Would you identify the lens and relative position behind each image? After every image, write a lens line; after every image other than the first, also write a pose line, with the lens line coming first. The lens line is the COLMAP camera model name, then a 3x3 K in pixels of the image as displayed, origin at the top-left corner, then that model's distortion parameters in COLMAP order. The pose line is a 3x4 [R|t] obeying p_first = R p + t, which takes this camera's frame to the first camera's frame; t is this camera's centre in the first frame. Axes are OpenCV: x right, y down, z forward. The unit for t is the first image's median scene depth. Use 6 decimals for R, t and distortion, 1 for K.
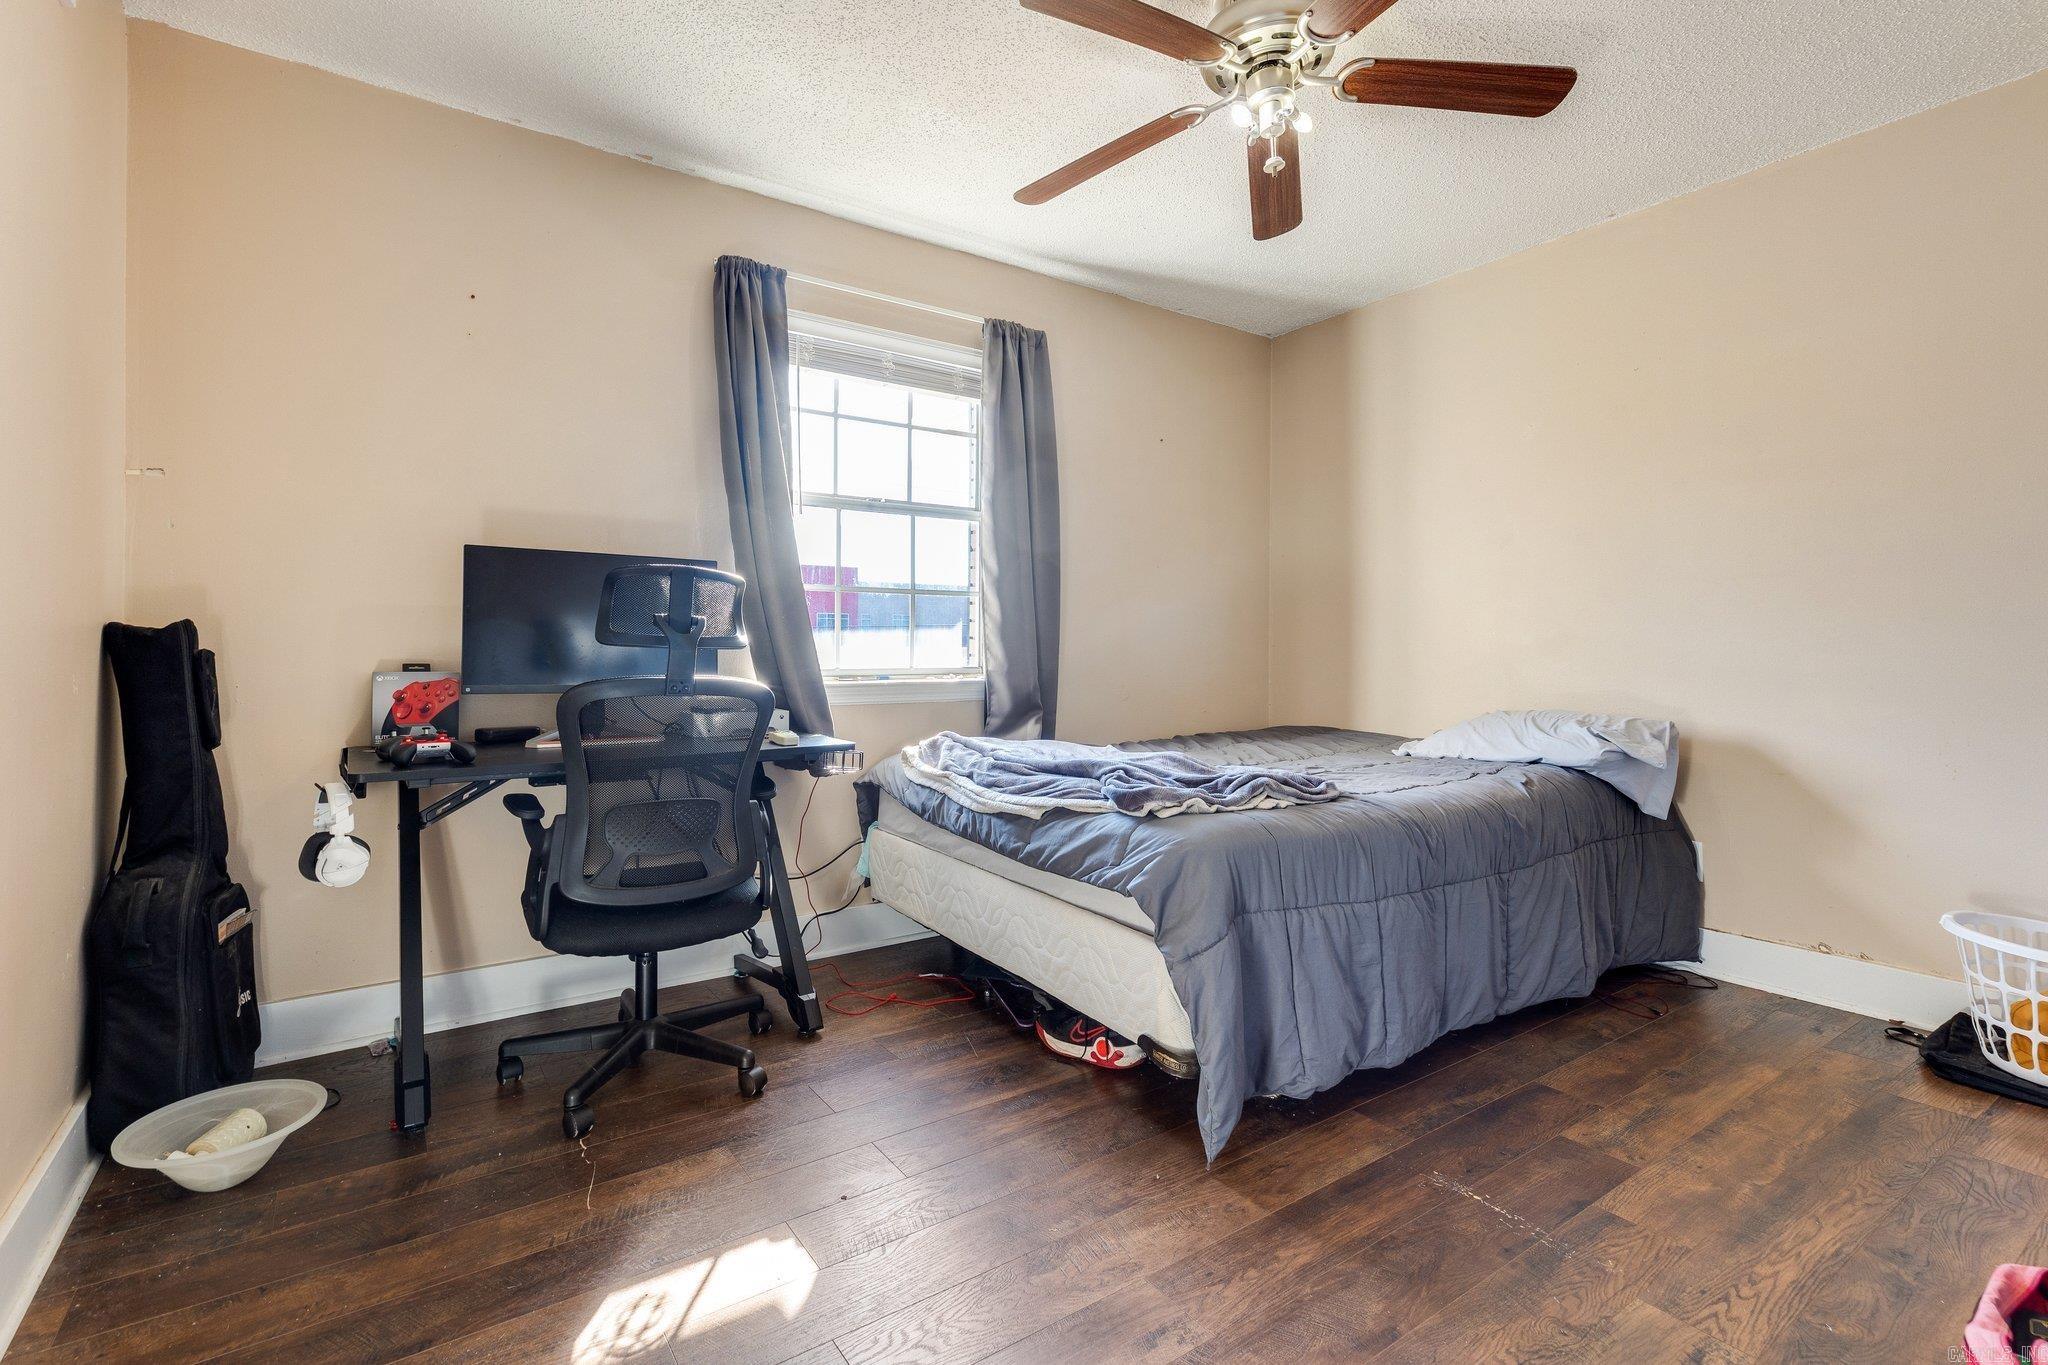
lens RADIAL K [[933.4, 0, 1028.5], [0, 933.4, 666.7], [0, 0, 1]] dist [0.004172, -0.000894]
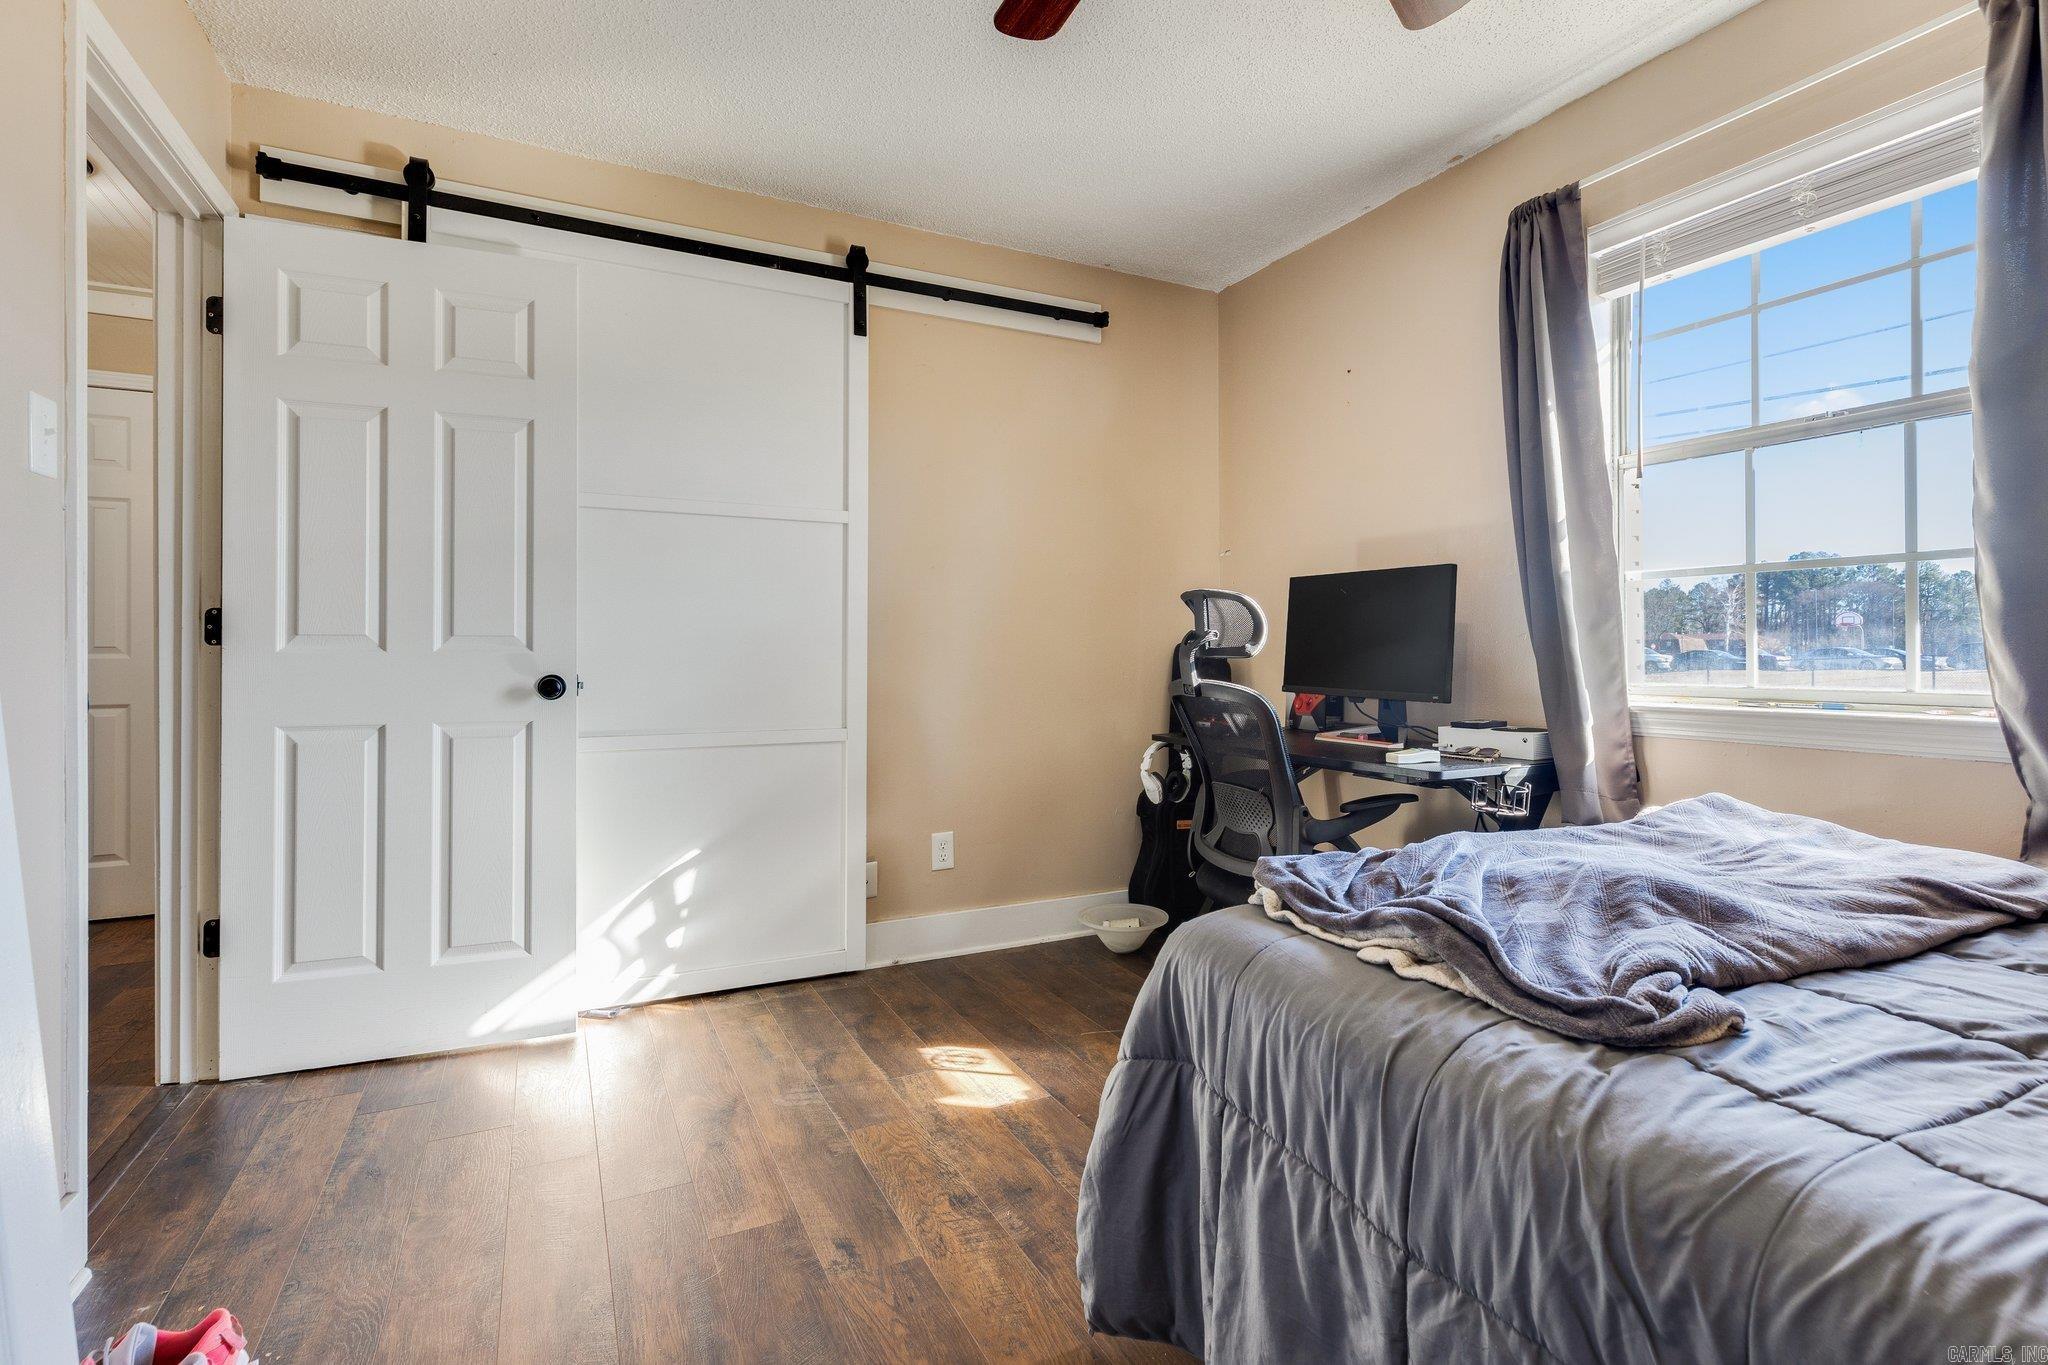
lens RADIAL K [[933.4, 0, 1010.0], [0, 933.4, 649.5], [0, 0, 1]] dist [0.004172, -0.000894]
pose [[-0.133650, 0.000062, -0.991029, 0.819353], [-0.020973, 0.999776, 0.002891, -0.024281], [0.990807, 0.021172, -0.133619, 0.870841]]
